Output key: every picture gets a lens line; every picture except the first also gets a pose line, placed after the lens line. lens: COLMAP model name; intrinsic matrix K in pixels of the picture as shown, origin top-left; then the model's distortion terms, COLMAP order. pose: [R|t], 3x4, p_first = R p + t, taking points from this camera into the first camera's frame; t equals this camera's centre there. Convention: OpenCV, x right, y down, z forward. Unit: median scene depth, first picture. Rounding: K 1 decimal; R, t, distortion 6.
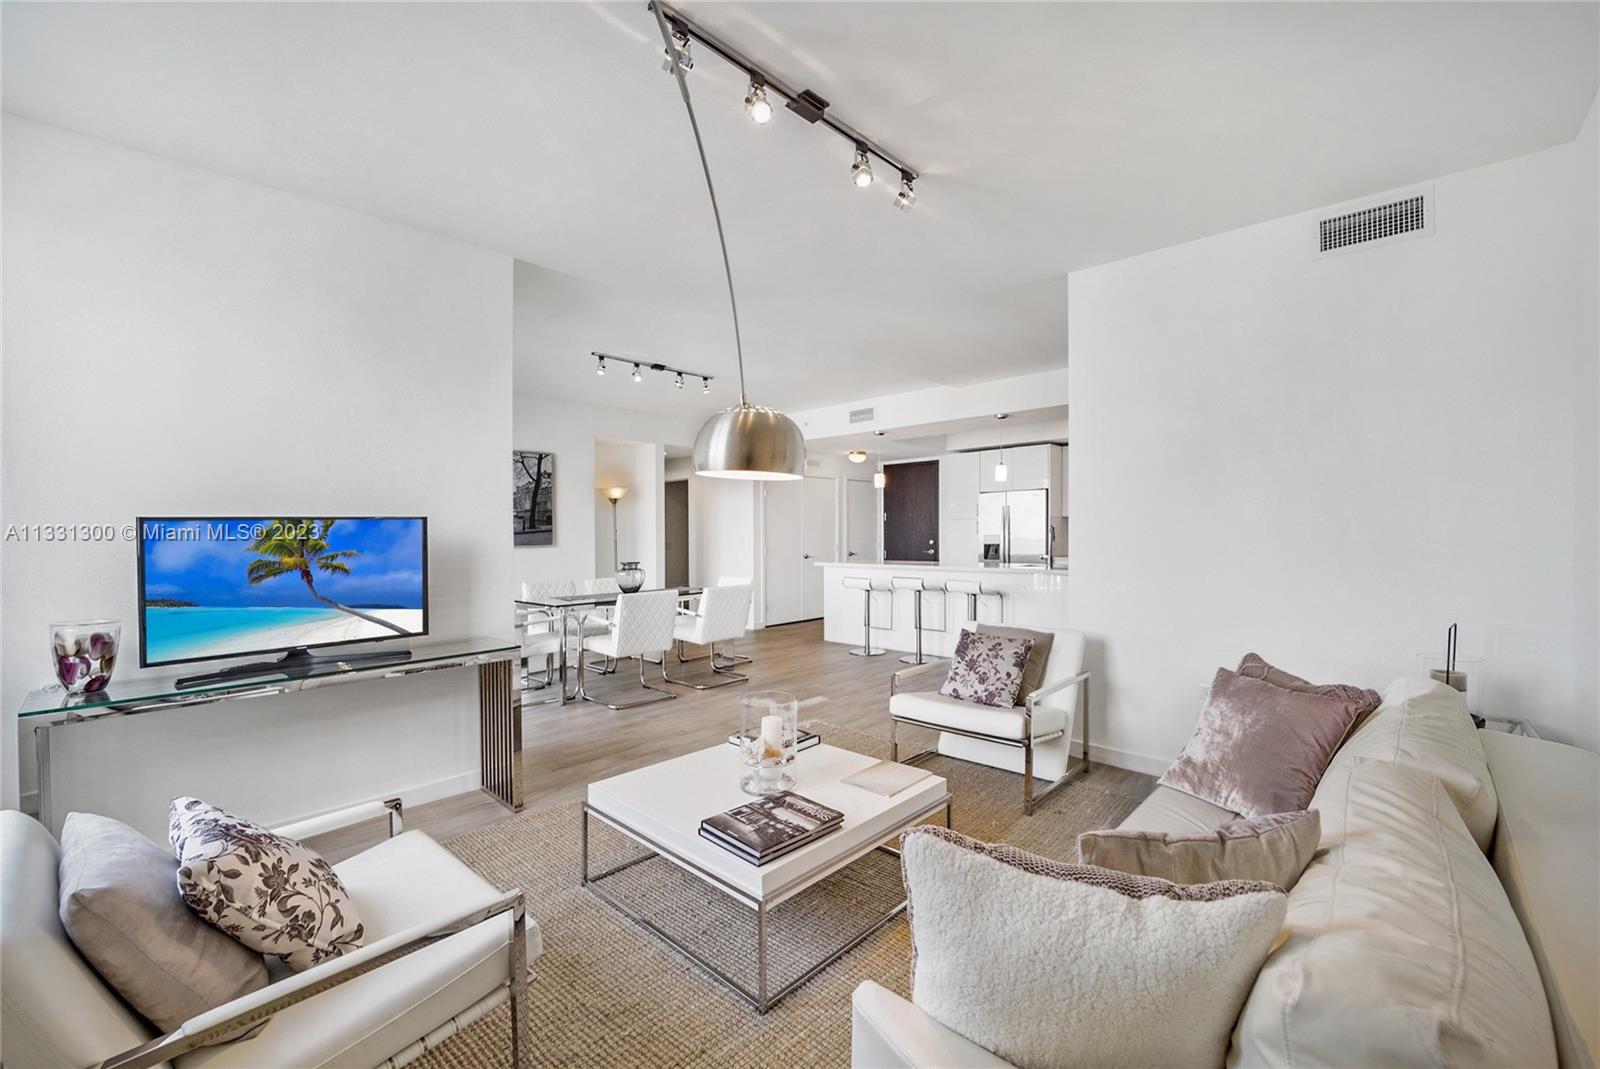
lens RADIAL K [[655.6, 0, 806.3], [0, 655.6, 544.3], [0, 0, 1]] dist [-0.019057, -0.000179]
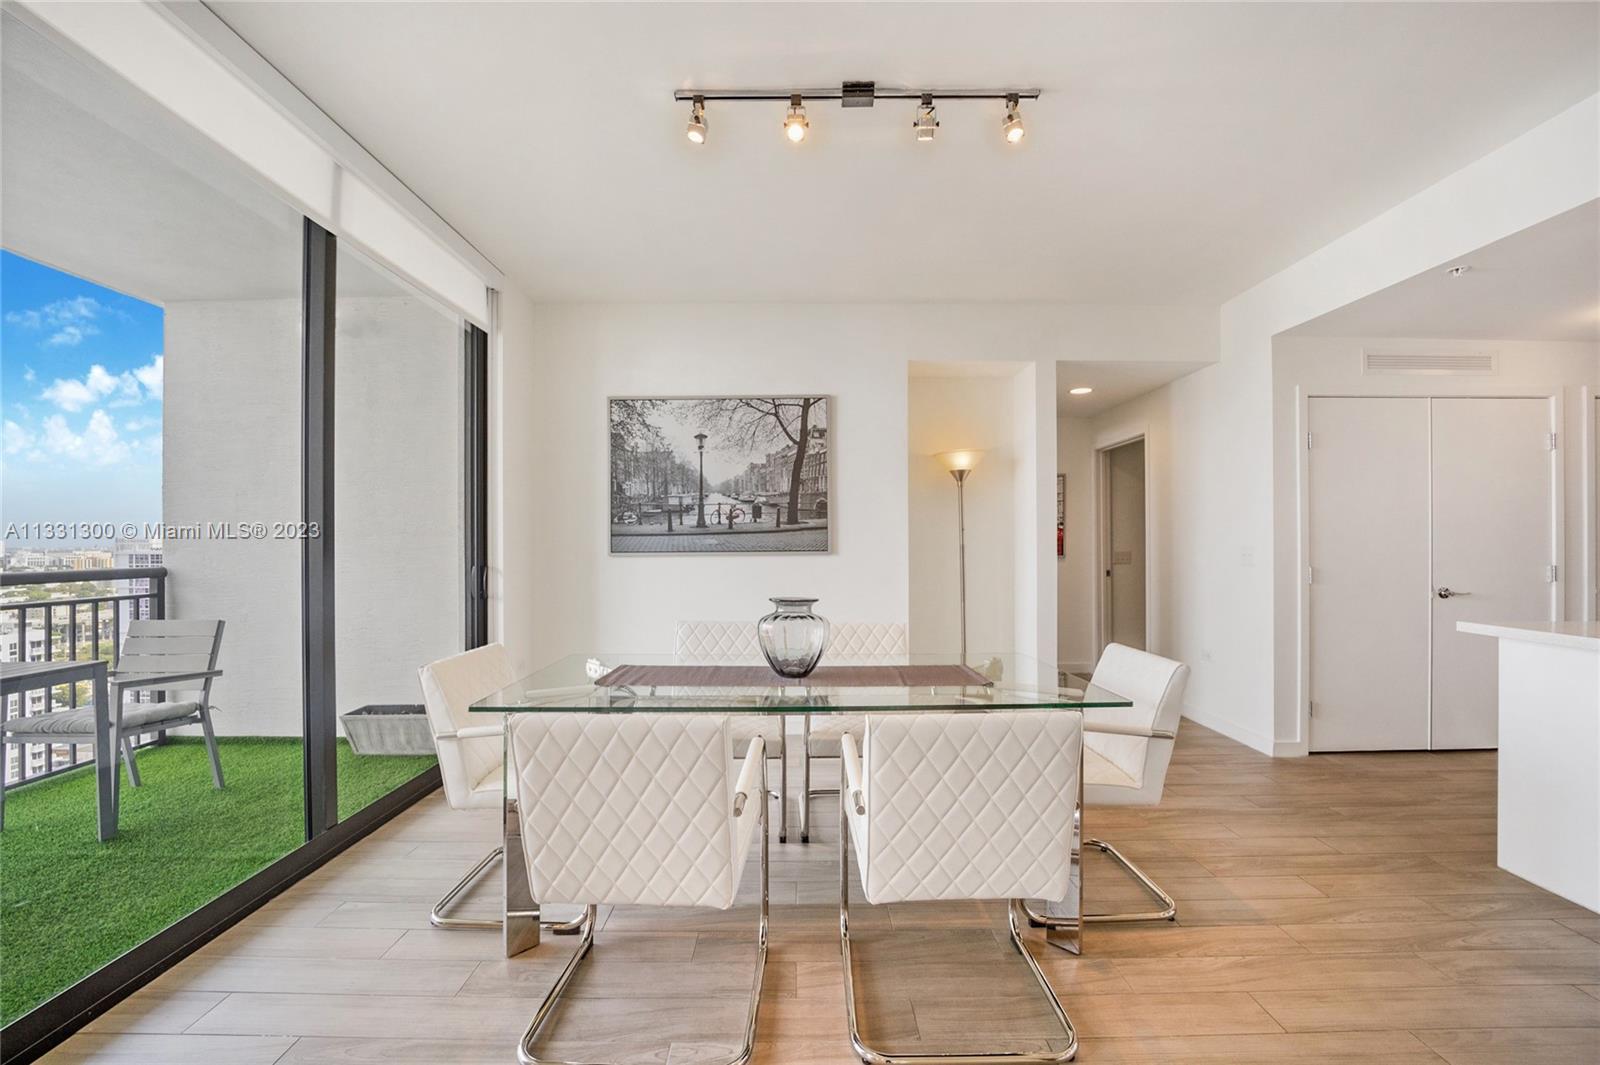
lens RADIAL K [[655.6, 0, 806.3], [0, 655.6, 542.3], [0, 0, 1]] dist [-0.019057, -0.000179]
pose [[0.679980, 0.006608, -0.733201, 0.028201], [-0.017051, 0.999831, -0.006802, -0.003590], [0.733033, 0.017127, 0.679978, 0.599051]]
